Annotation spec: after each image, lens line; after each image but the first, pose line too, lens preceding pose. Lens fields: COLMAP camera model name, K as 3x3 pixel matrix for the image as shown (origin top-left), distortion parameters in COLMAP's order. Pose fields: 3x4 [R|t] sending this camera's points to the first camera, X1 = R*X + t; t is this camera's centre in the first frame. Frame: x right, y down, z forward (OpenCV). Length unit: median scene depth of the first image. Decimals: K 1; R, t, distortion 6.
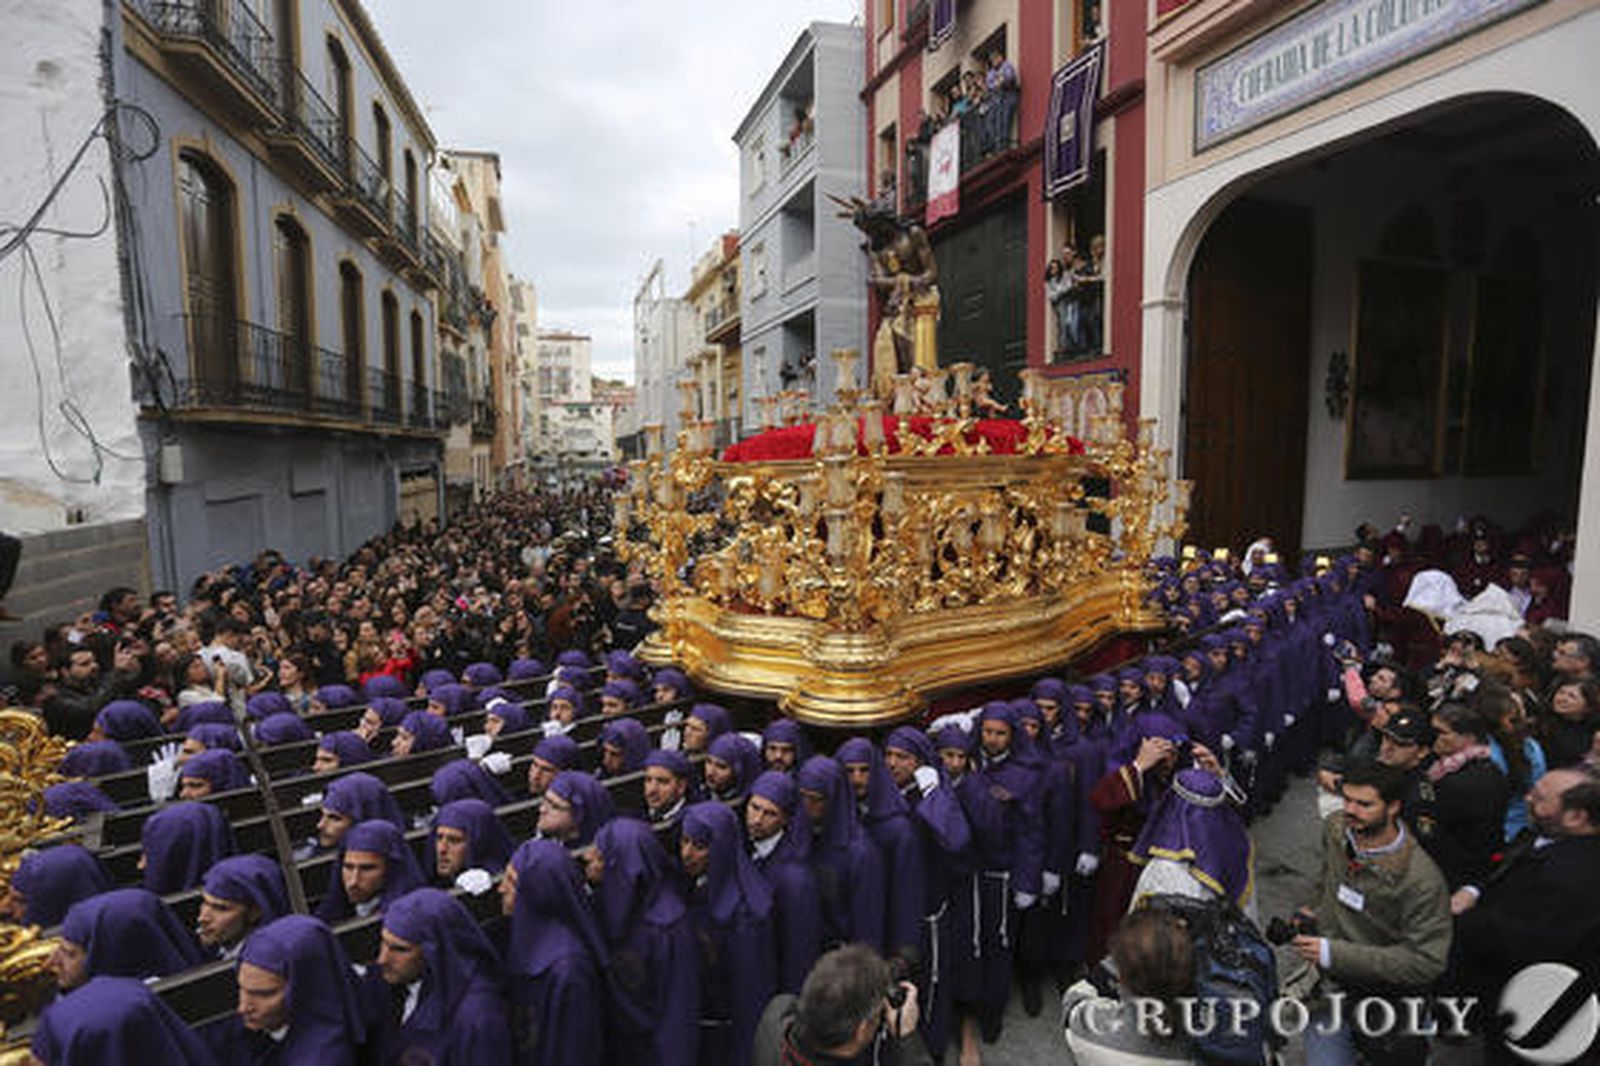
lens RADIAL K [[775.8, 0, 790.2], [0, 775.8, 529.6], [0, 0, 1]] dist [-0.070466, 0.031490]
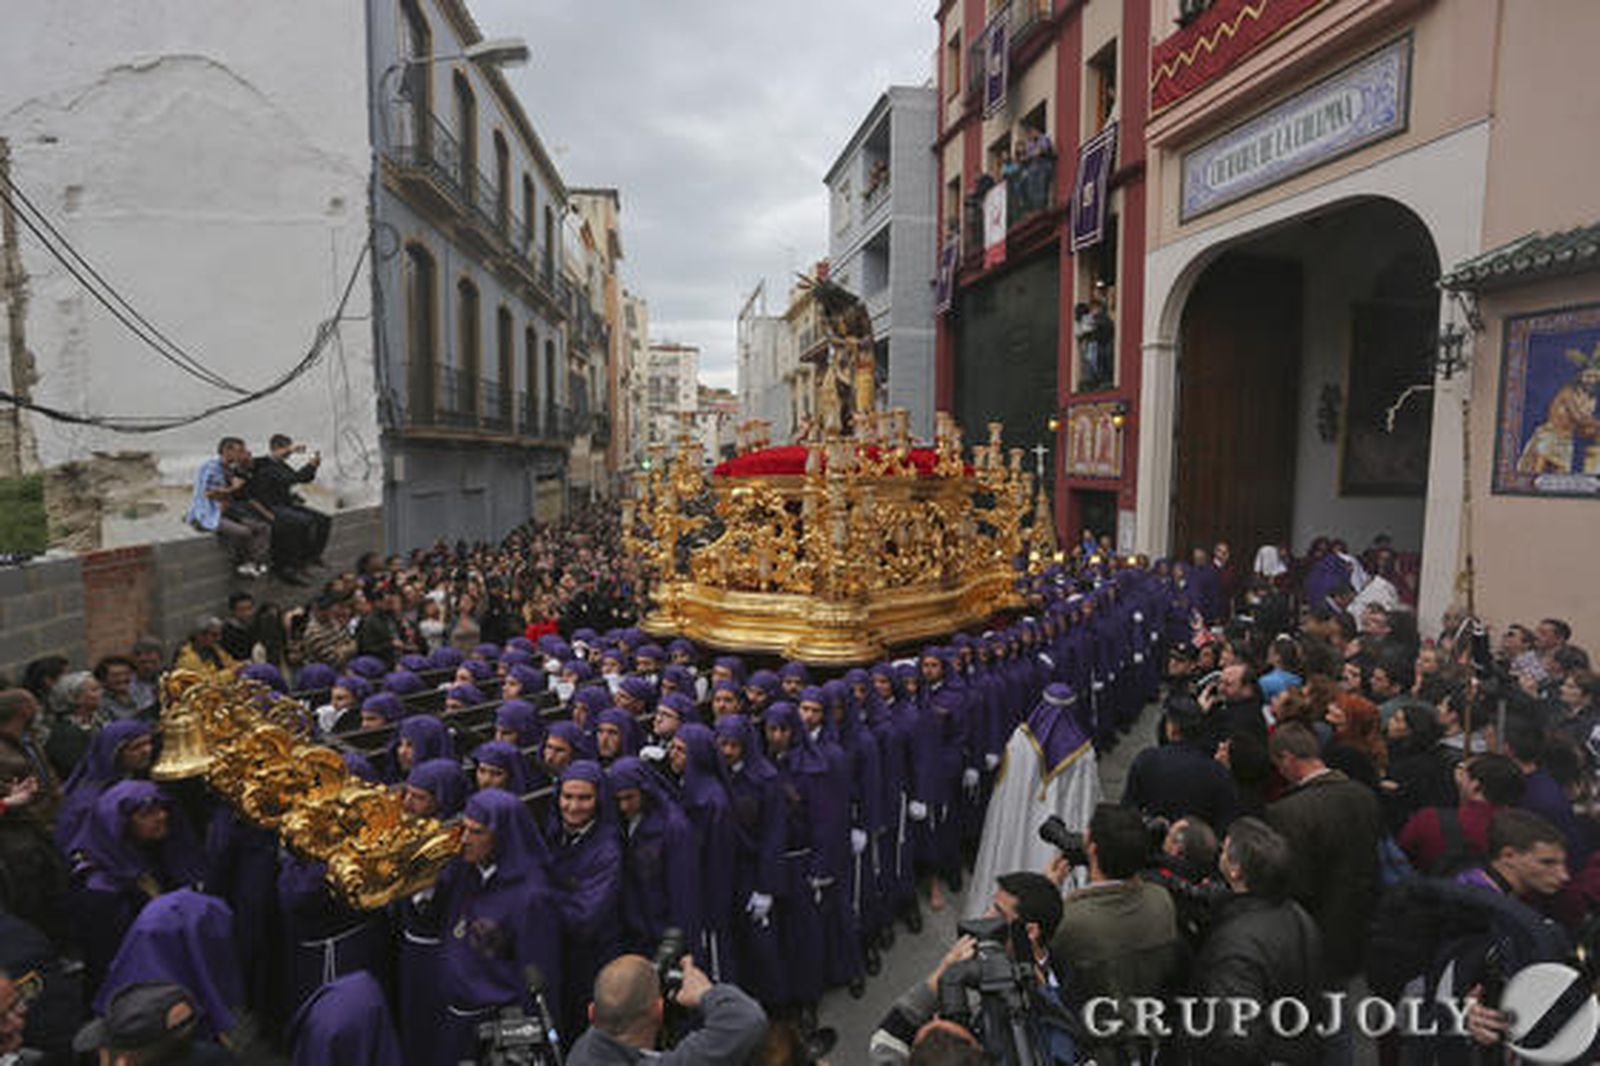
lens RADIAL K [[775.8, 0, 790.2], [0, 775.8, 529.6], [0, 0, 1]] dist [-0.070466, 0.031490]
pose [[0.991296, 0.024151, -0.129418, 0.072255], [-0.025551, 0.999632, -0.009165, 0.015966], [0.129149, 0.012392, 0.991548, -0.236255]]
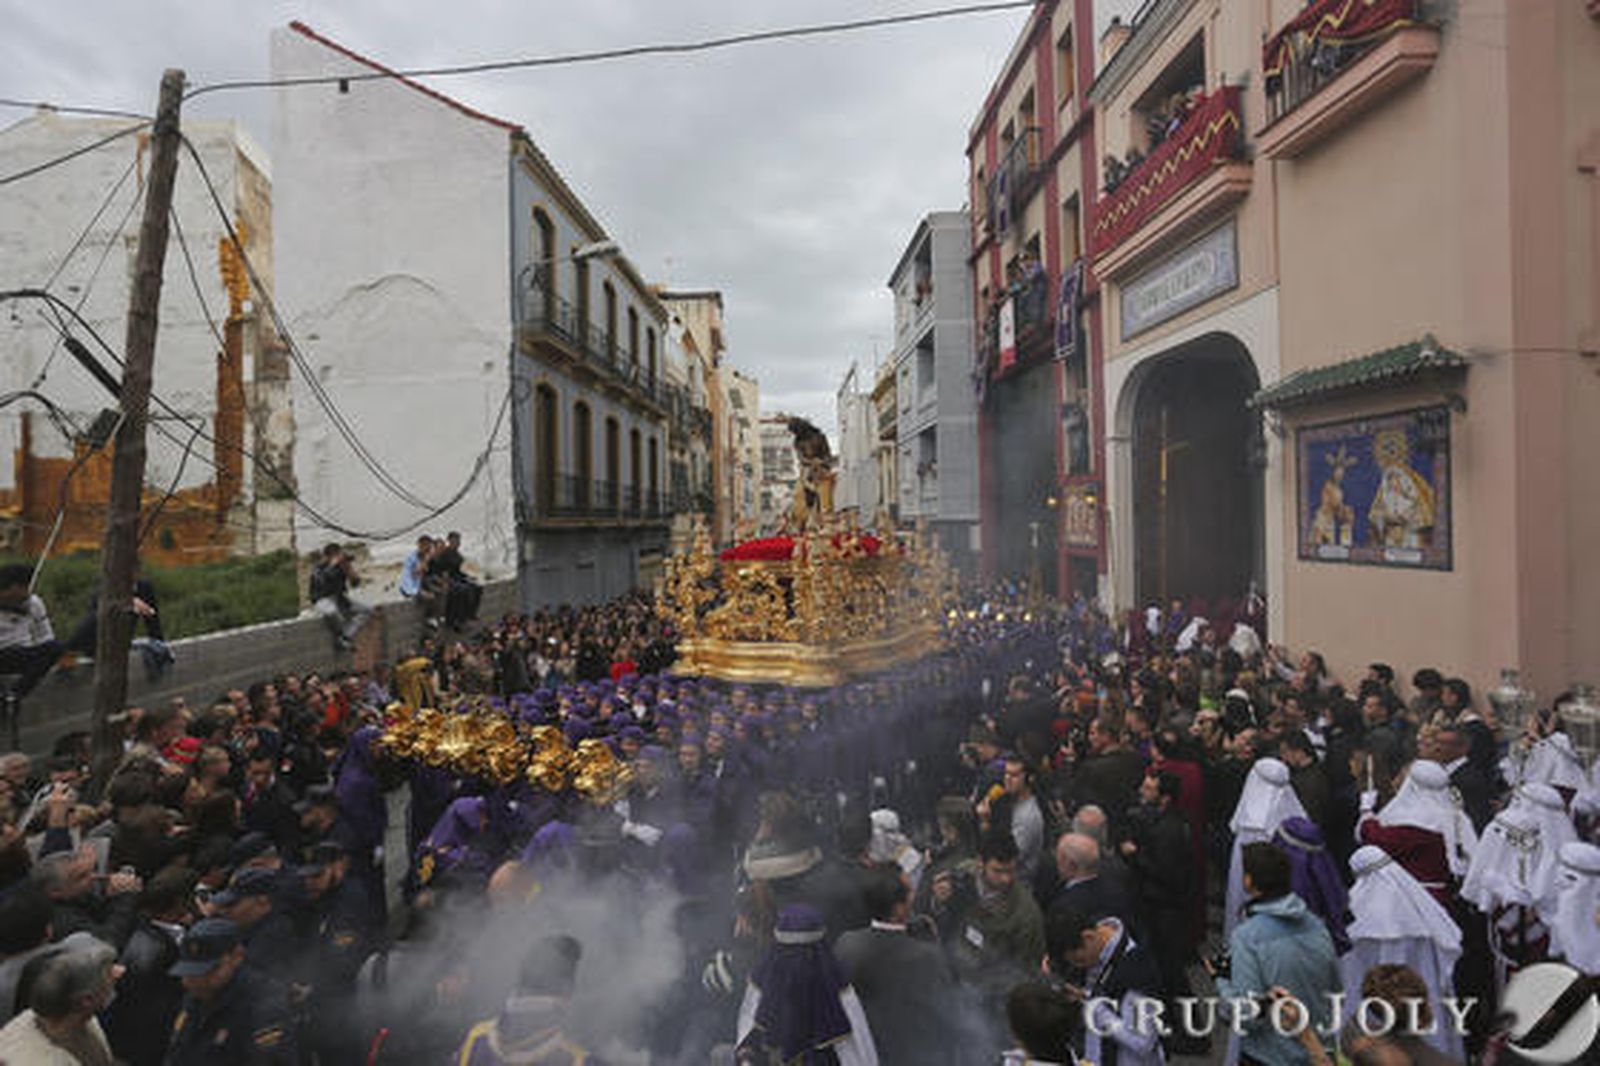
lens RADIAL K [[775.8, 0, 790.2], [0, 775.8, 529.6], [0, 0, 1]] dist [-0.070466, 0.031490]
pose [[0.959724, -0.008330, -0.280820, 0.275738], [-0.017418, 0.995873, -0.089068, 0.016416], [0.280403, 0.090372, 0.955619, -0.509531]]
